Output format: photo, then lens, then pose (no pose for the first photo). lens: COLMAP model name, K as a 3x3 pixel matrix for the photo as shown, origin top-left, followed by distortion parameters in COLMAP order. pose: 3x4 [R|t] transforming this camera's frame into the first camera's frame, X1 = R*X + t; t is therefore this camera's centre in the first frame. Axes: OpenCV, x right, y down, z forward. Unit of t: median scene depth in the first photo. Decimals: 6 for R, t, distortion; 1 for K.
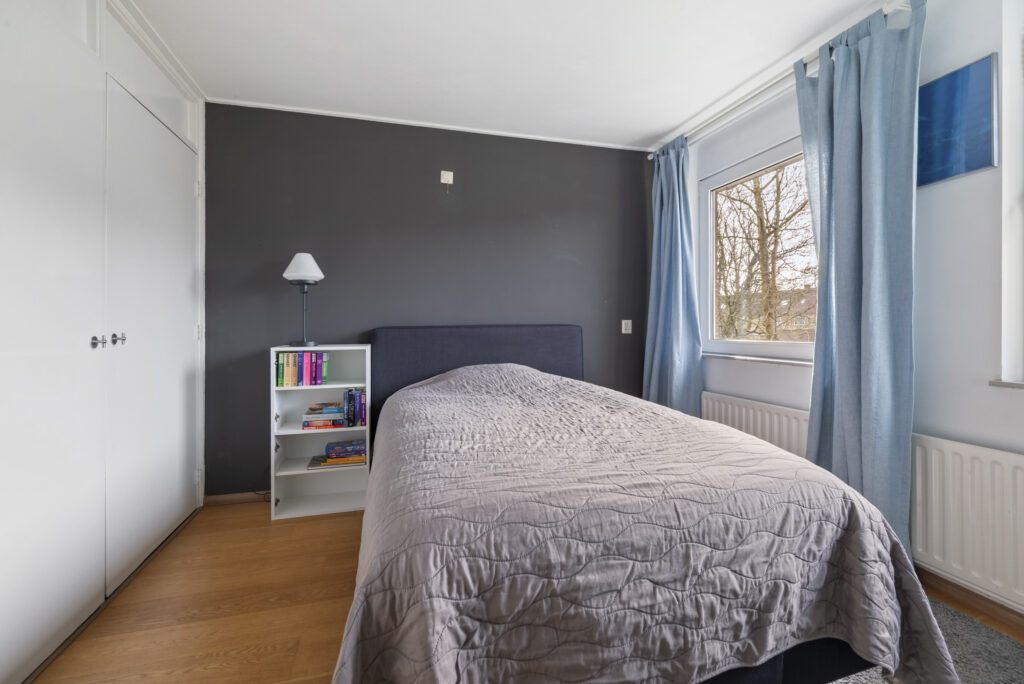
lens RADIAL K [[450.4, 0, 514.3], [0, 450.4, 322.5], [0, 0, 1]] dist [-0.000982, 0.000368]
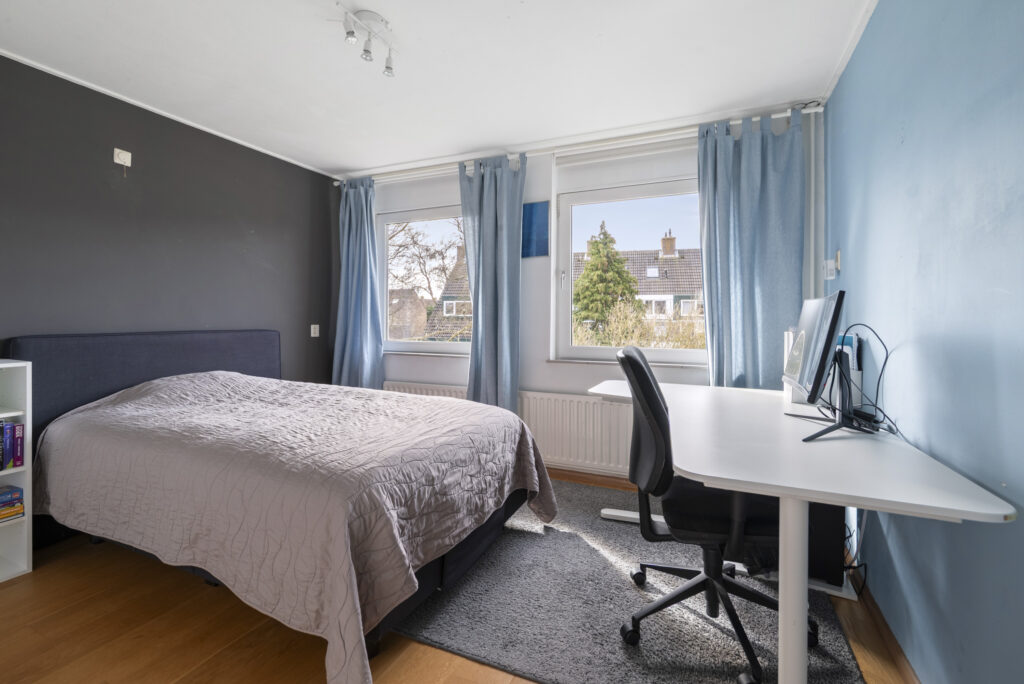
lens RADIAL K [[450.4, 0, 514.3], [0, 450.4, 322.5], [0, 0, 1]] dist [-0.000982, 0.000368]
pose [[0.647333, 0.005921, 0.762184, -0.608855], [-0.013619, 0.999900, 0.003799, -0.048141], [-0.762085, -0.012839, 0.647349, -0.217380]]
